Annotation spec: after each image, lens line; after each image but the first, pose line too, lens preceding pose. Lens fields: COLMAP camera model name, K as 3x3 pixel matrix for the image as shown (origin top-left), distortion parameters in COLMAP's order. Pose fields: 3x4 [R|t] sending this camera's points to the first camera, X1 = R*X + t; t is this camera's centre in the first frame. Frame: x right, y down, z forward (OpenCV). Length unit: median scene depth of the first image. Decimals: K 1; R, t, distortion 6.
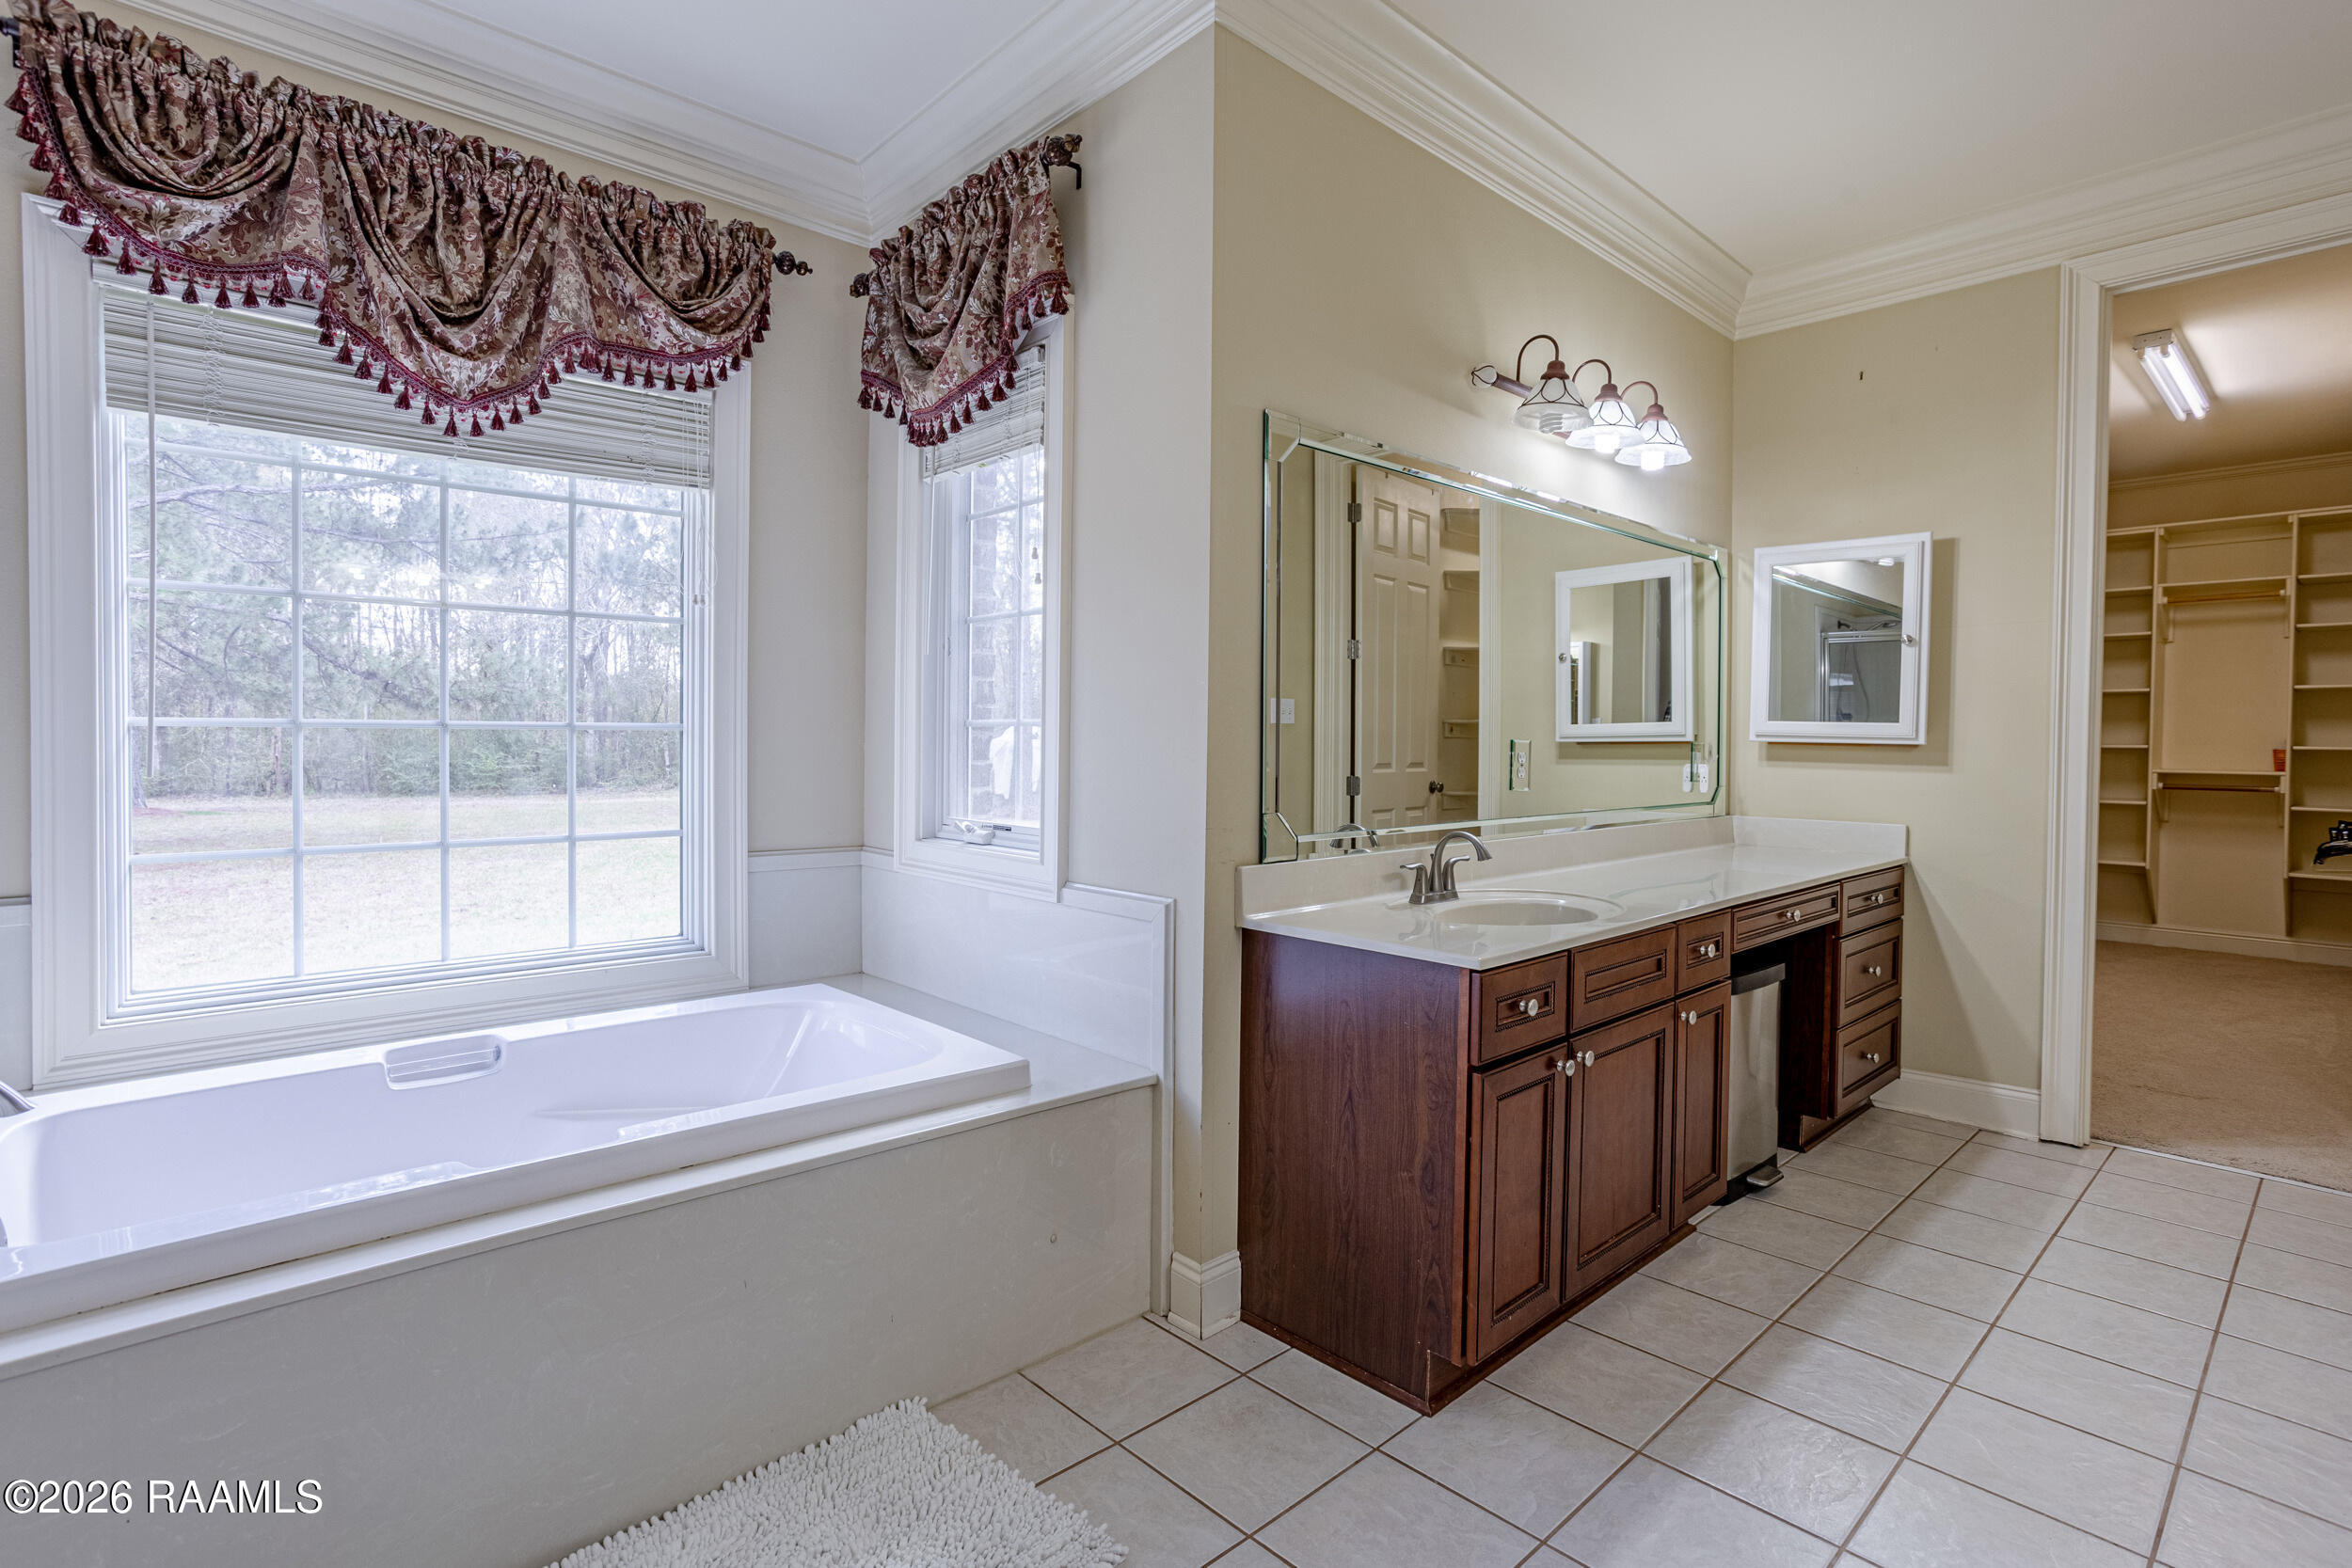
lens RADIAL K [[1152.5, 0, 1169.8], [0, 1152.5, 752.7], [0, 0, 1]] dist [-0.057466, 0.037254]
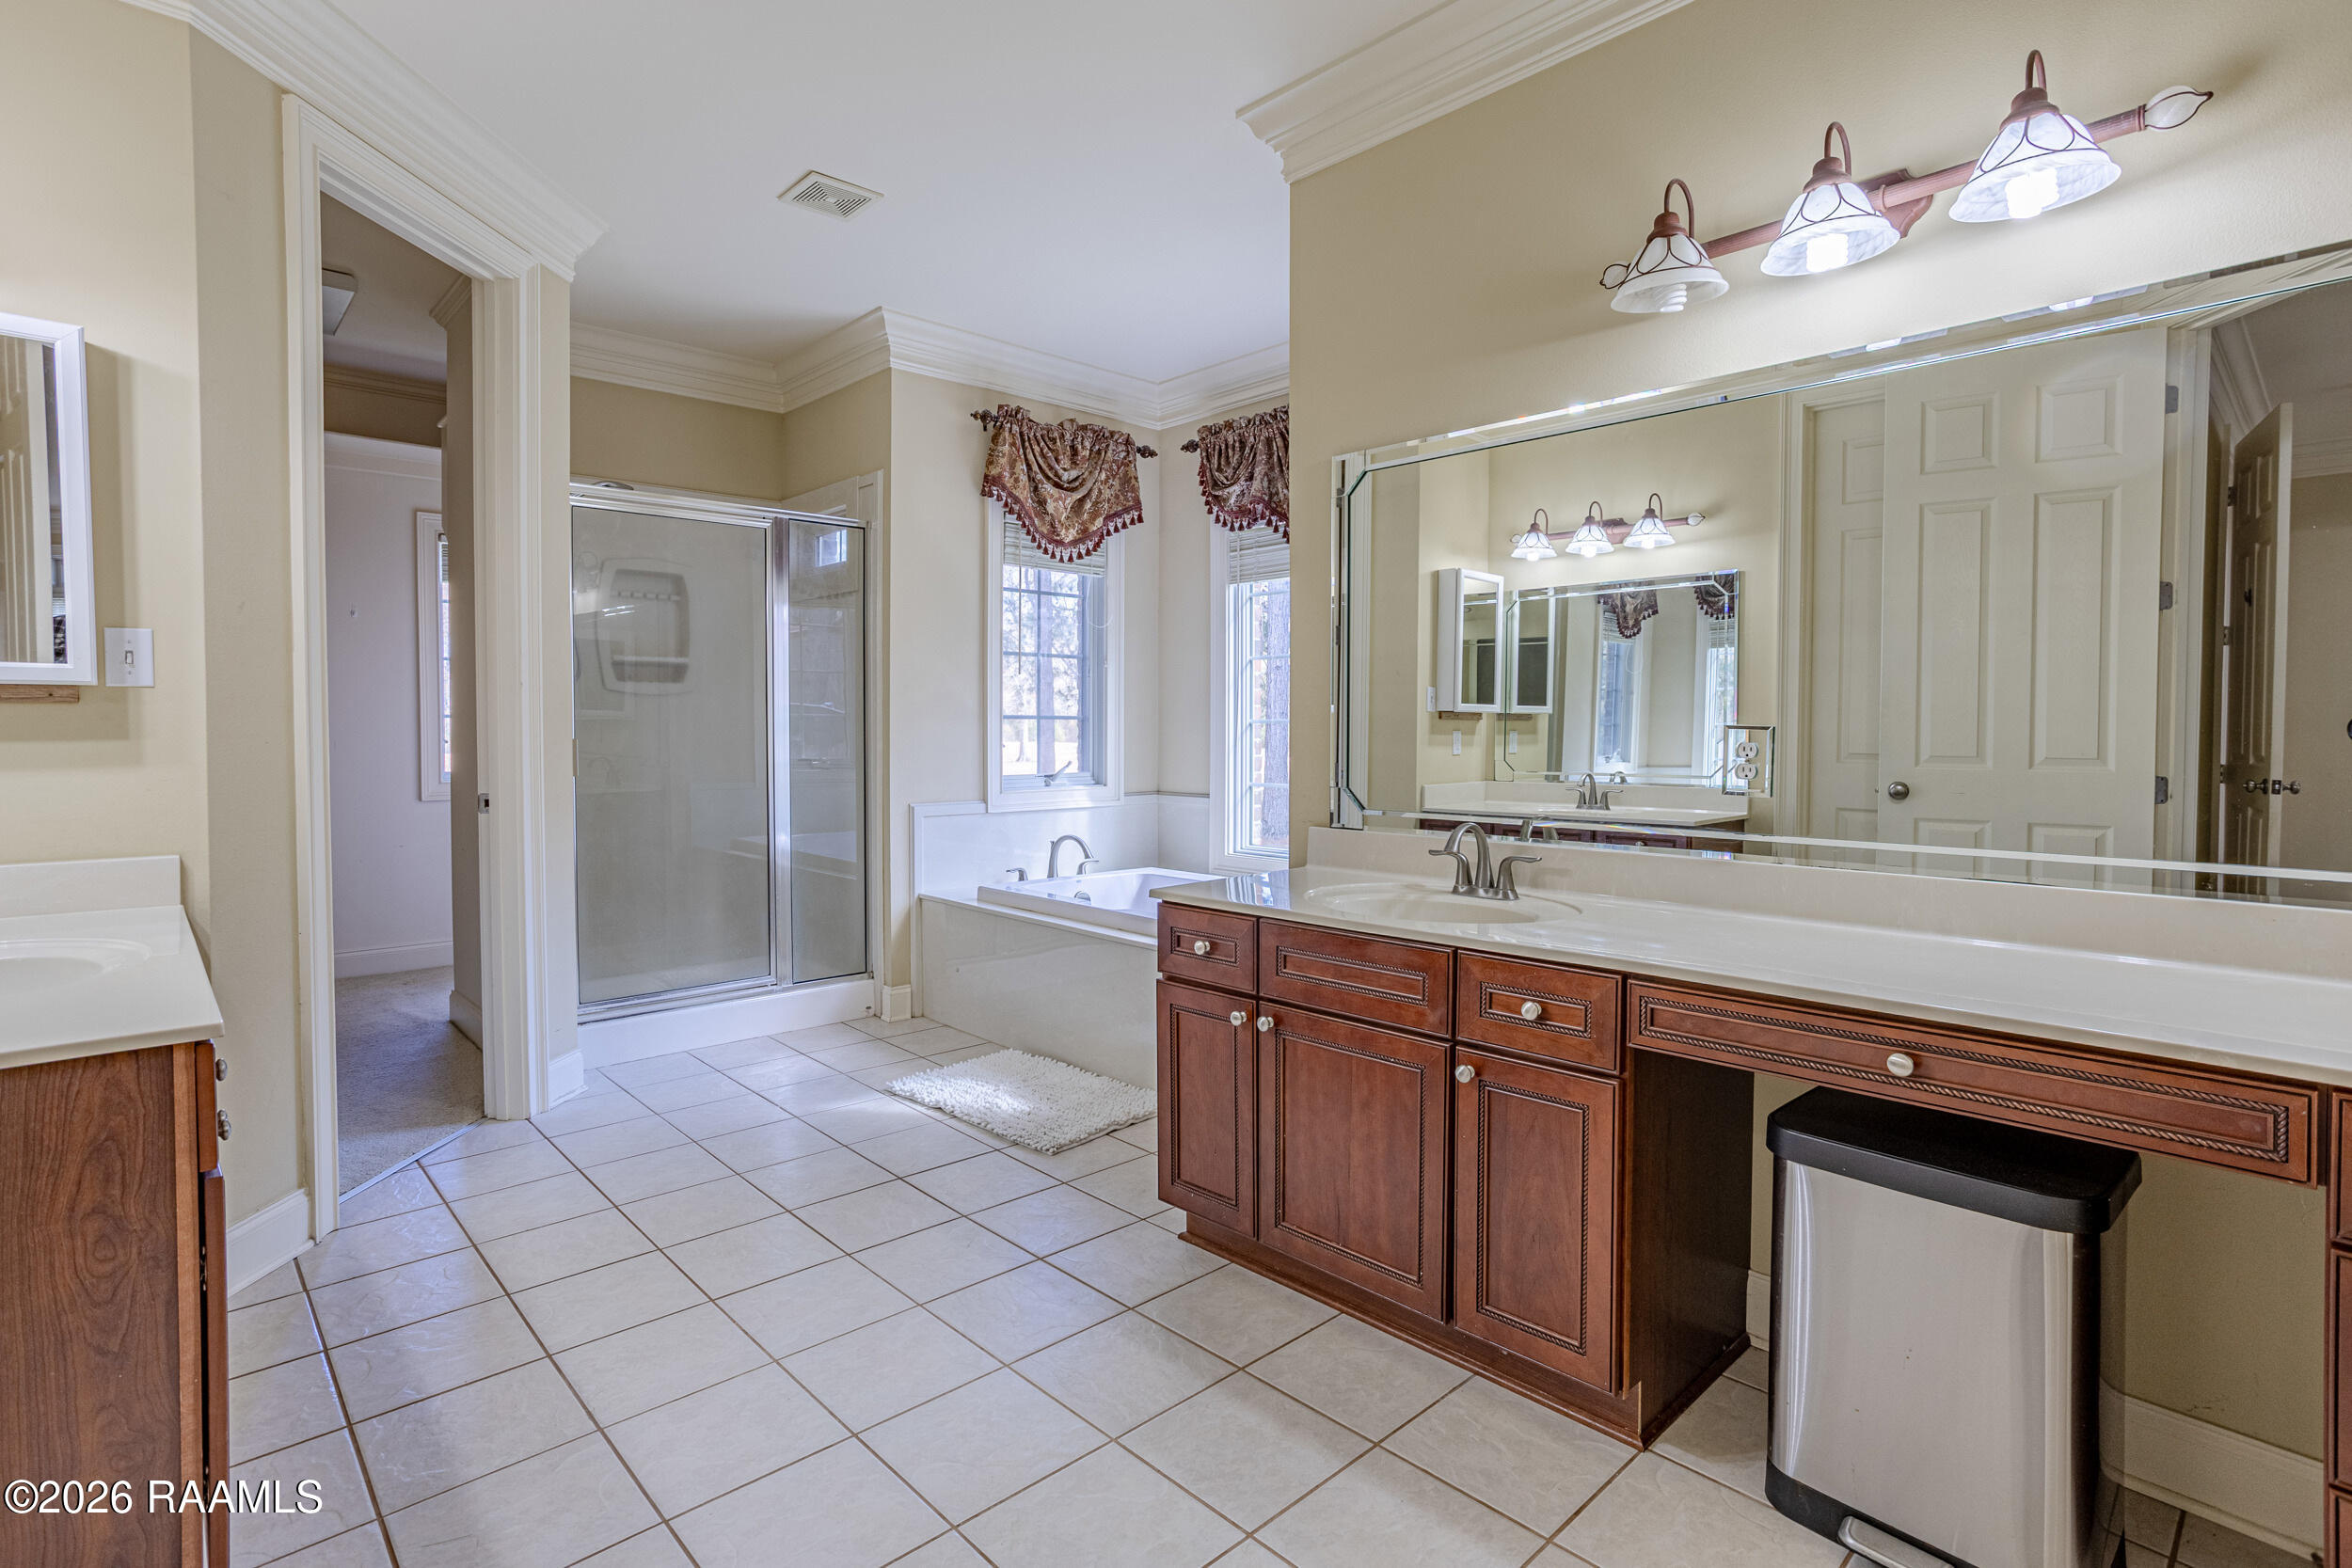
lens RADIAL K [[1152.5, 0, 1169.8], [0, 1152.5, 752.7], [0, 0, 1]] dist [-0.057466, 0.037254]
pose [[-0.015018, 0.012070, -0.999814, 1.397344], [0.001407, 0.999926, 0.012051, 0.004688], [0.999886, -0.001225, -0.015034, 0.907715]]
